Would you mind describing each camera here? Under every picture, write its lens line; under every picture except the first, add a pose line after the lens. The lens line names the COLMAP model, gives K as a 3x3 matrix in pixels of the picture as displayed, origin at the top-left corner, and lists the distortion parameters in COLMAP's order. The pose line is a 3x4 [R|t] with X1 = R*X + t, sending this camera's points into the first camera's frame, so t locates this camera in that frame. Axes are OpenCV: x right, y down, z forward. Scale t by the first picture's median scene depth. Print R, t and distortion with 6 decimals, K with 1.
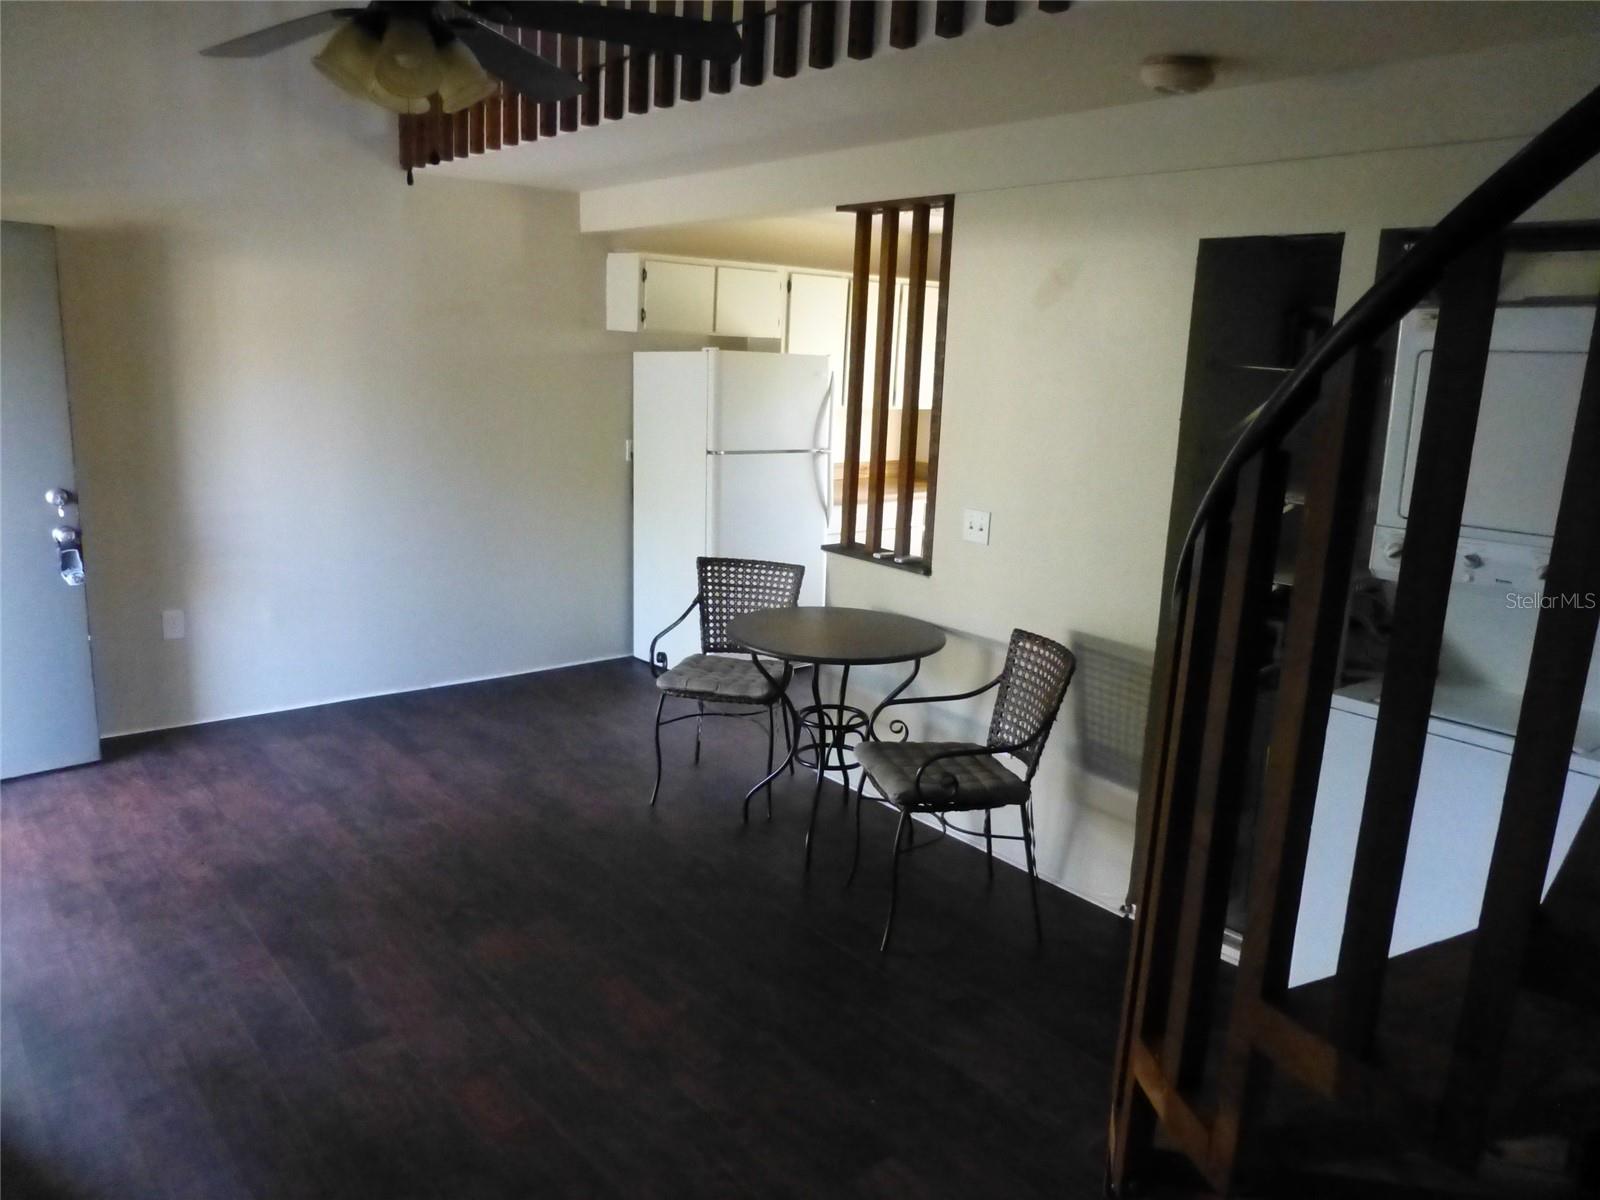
lens RADIAL K [[1160.5, 0, 800.0], [0, 1160.5, 600.0], [0, 0, 1]] dist [-0.000470, -0.000479]
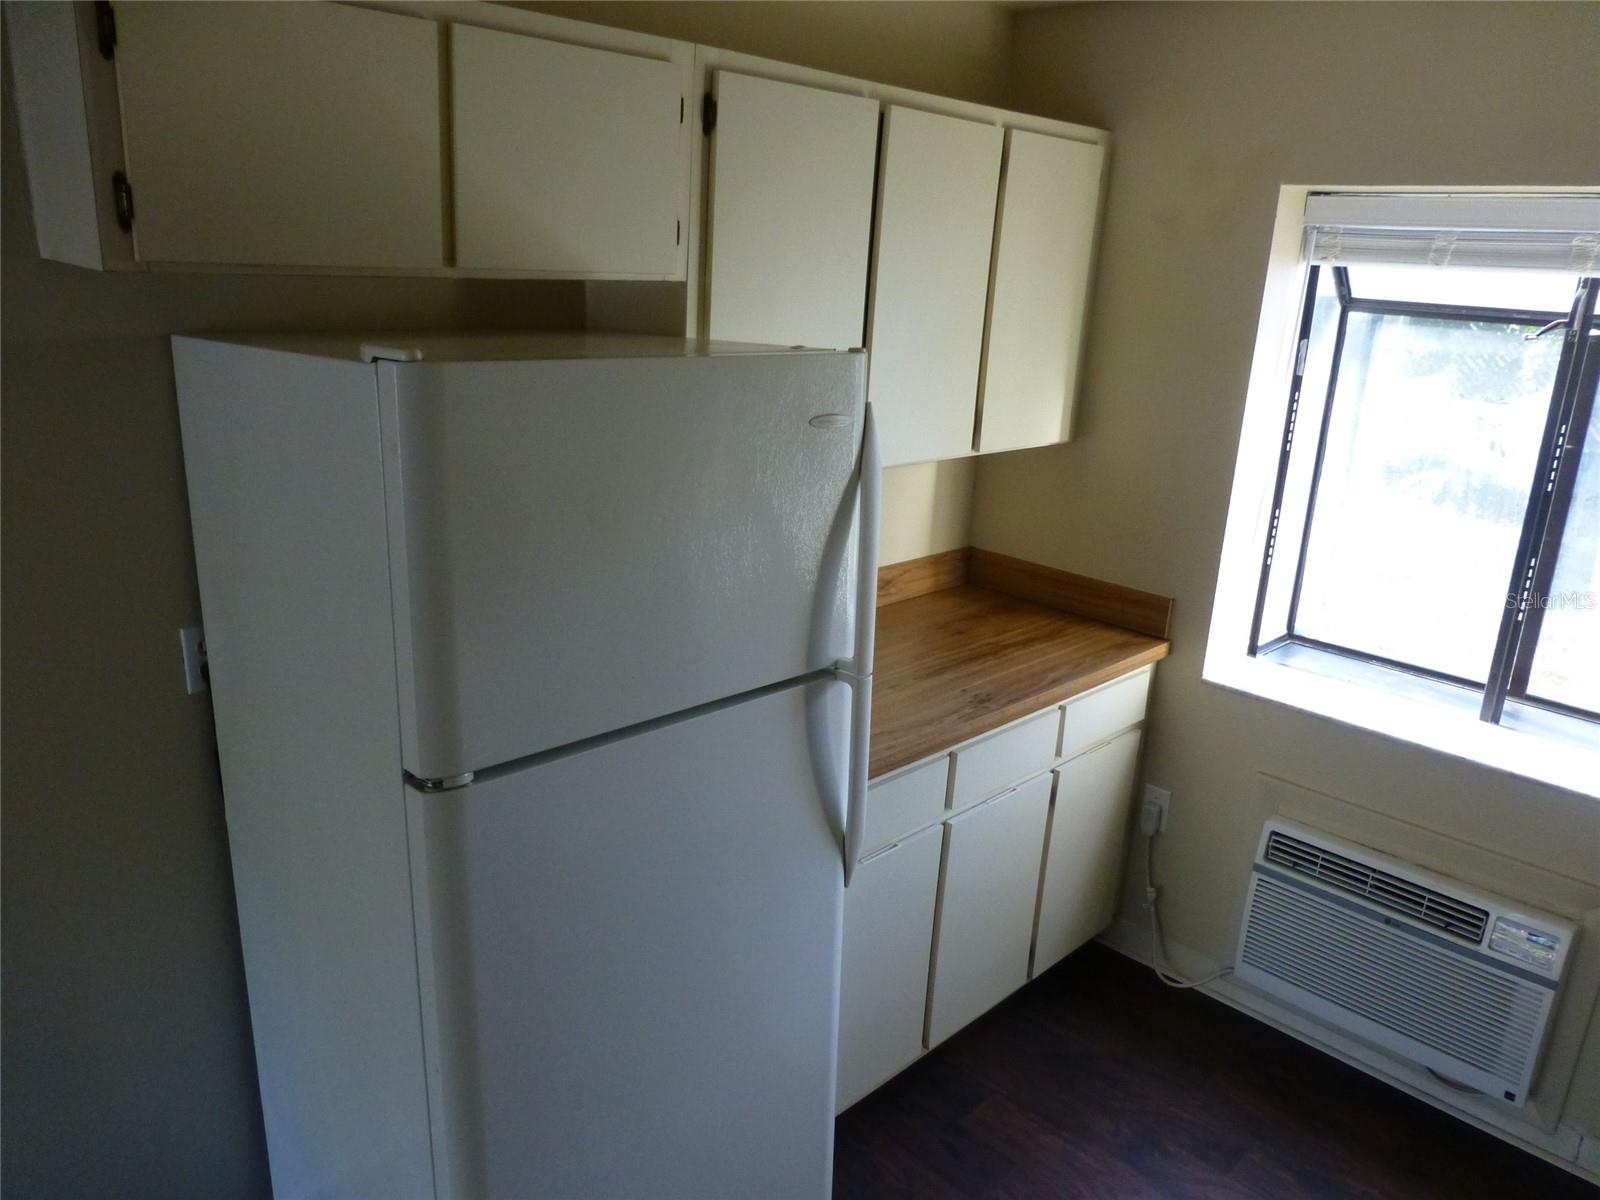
lens RADIAL K [[1160.5, 0, 800.0], [0, 1160.5, 600.0], [0, 0, 1]] dist [-0.000470, -0.000479]
pose [[0.995455, -0.024461, 0.092036, -0.017154], [0.017431, 0.996923, 0.076420, -0.167980], [-0.093622, -0.074468, 0.992819, 0.695986]]
